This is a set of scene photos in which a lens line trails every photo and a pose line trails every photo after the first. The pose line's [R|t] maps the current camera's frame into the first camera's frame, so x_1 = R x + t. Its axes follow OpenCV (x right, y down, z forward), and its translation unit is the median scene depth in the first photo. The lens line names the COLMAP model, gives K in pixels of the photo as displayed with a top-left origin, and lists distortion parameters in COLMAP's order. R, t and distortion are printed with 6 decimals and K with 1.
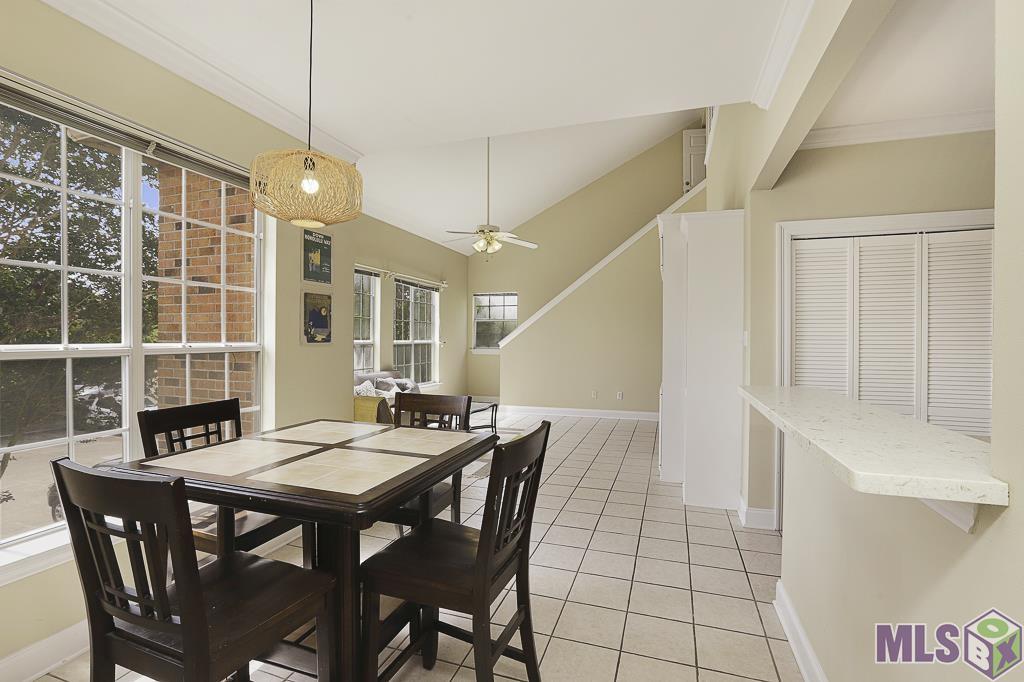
lens RADIAL K [[472.9, 0, 509.8], [0, 472.9, 347.0], [0, 0, 1]] dist [-0.001551, 0.007929]
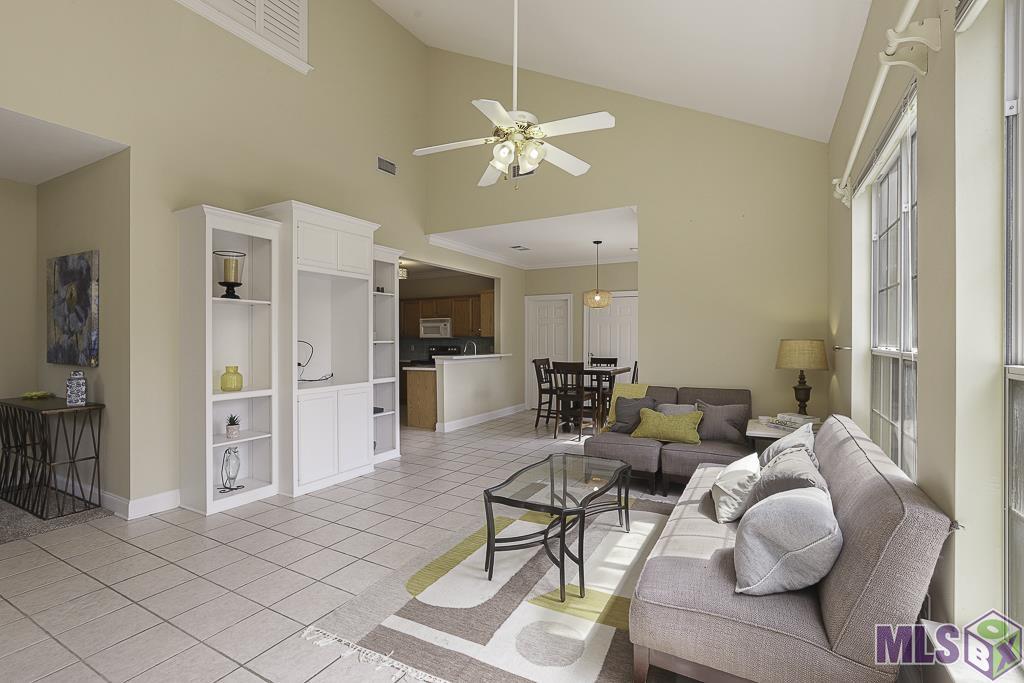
lens RADIAL K [[474.1, 0, 512.0], [0, 474.1, 341.5], [0, 0, 1]] dist [-0.042266, 0.031766]
pose [[-0.983956, -0.005789, 0.178316, -0.108785], [-0.002018, 0.999771, 0.021318, -0.020556], [-0.178399, 0.020617, -0.983742, 1.200679]]
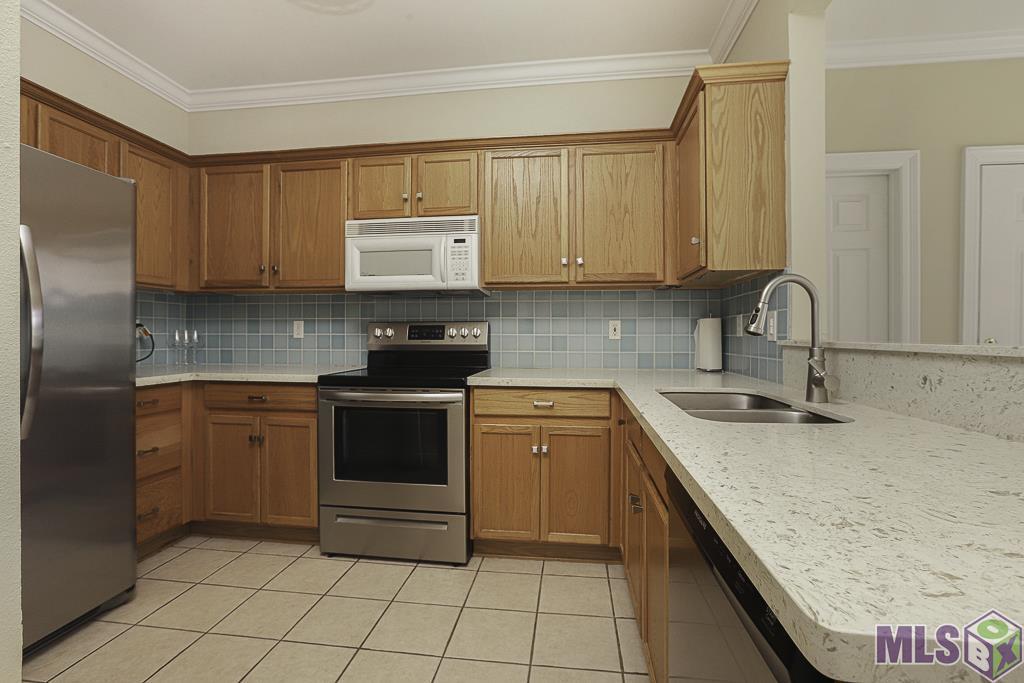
lens RADIAL K [[464.5, 0, 513.8], [0, 464.5, 336.6], [0, 0, 1]] dist [-0.058038, 0.029889]
pose [[-0.979187, -0.005300, -0.202889, 0.323998], [-0.009392, 0.999771, 0.019209, 0.025460], [0.202741, 0.020715, -0.979013, 0.318595]]
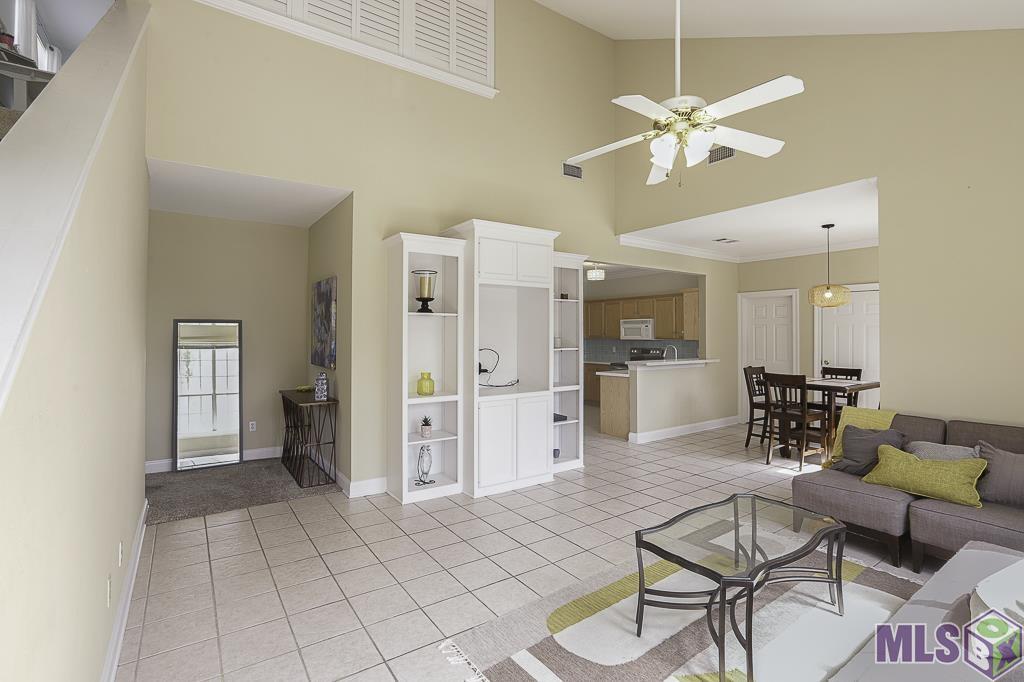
lens RADIAL K [[480.5, 0, 508.2], [0, 480.5, 329.6], [0, 0, 1]] dist [-0.051354, 0.033945]
pose [[-0.802484, -0.000466, 0.596674, -0.147111], [0.004309, 0.999969, 0.006576, -0.038413], [-0.596658, 0.007848, -0.802457, 1.160355]]
